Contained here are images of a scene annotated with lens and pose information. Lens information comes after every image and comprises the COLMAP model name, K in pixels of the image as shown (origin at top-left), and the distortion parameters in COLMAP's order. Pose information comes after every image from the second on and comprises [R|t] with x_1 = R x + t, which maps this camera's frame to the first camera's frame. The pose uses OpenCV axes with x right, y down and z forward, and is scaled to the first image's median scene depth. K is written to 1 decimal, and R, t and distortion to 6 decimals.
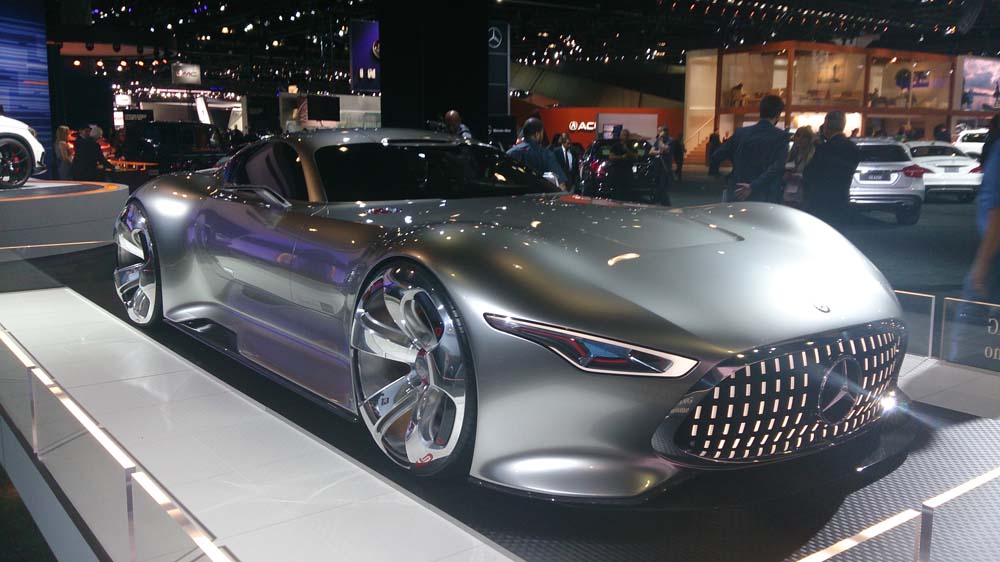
lens RADIAL K [[904.2, 0, 500.0], [0, 904.2, 281.0], [0, 0, 1]] dist [0.122792, -0.222694]
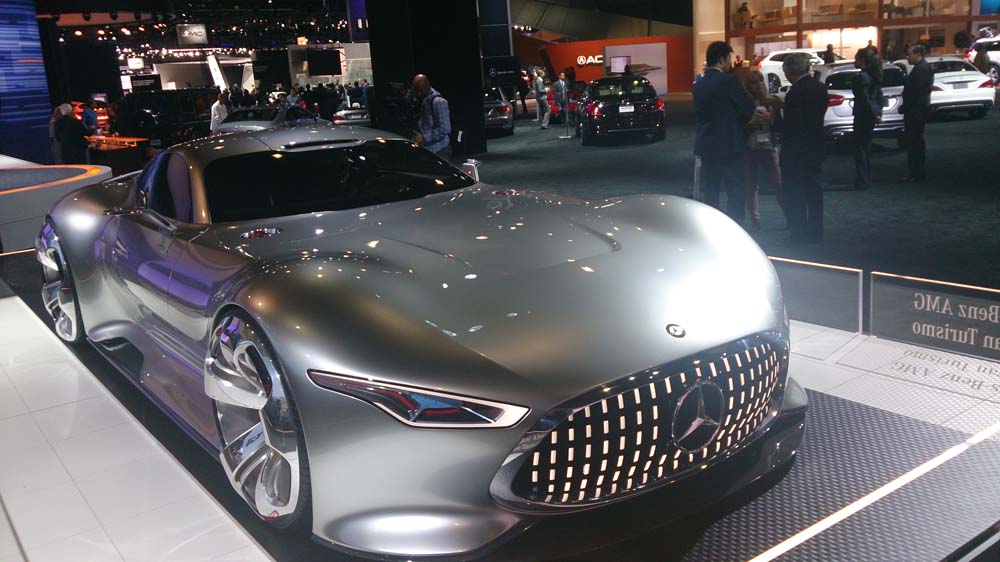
lens RADIAL K [[900.0, 0, 504.0], [0, 900.0, 283.6], [0, 0, 1]] dist [0.115928, -0.193030]
pose [[0.997282, -0.064025, -0.036461, 0.028785], [0.066562, 0.995089, 0.073264, -0.013890], [0.031592, -0.075491, 0.996646, 0.008129]]
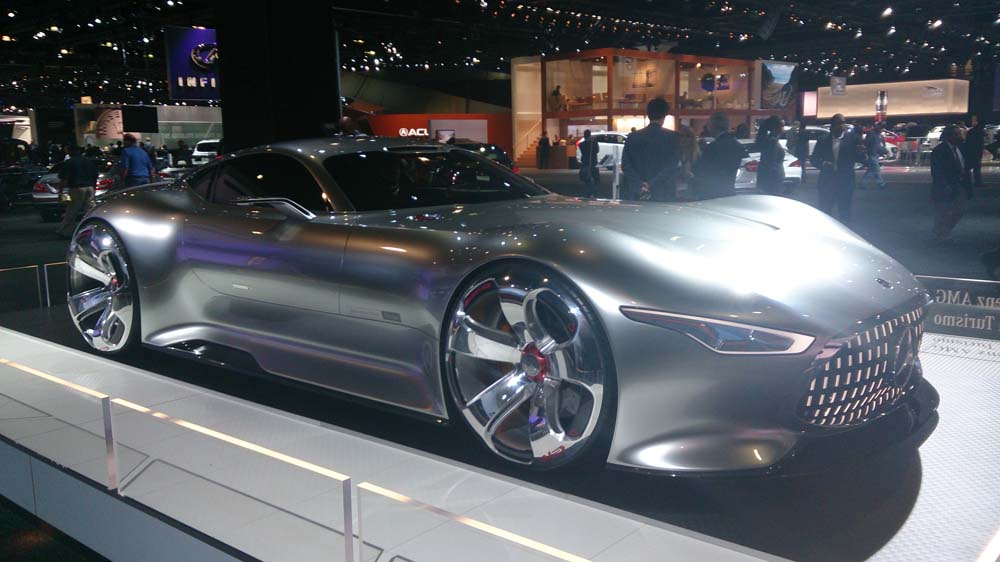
lens RADIAL K [[909.3, 0, 500.0], [0, 909.3, 281.0], [0, 0, 1]] dist [0.102424, -0.157742]
pose [[0.977531, -0.057330, 0.202848, -0.046104], [0.058918, 0.998261, -0.001798, -0.000046], [-0.202392, 0.013709, 0.979209, -0.001190]]
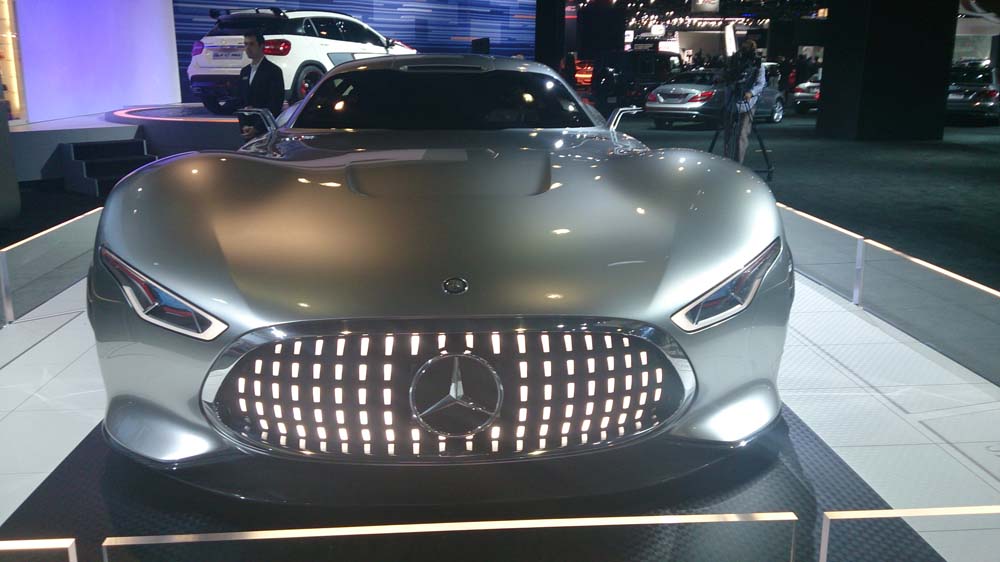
lens RADIAL K [[896.0, 0, 503.0], [0, 896.0, 282.9], [0, 0, 1]] dist [0.119651, -0.201439]
pose [[0.833031, 0.129528, -0.537850, 0.108590], [-0.086376, 0.990734, 0.104814, -0.007770], [0.546442, -0.040856, 0.836500, 0.053247]]
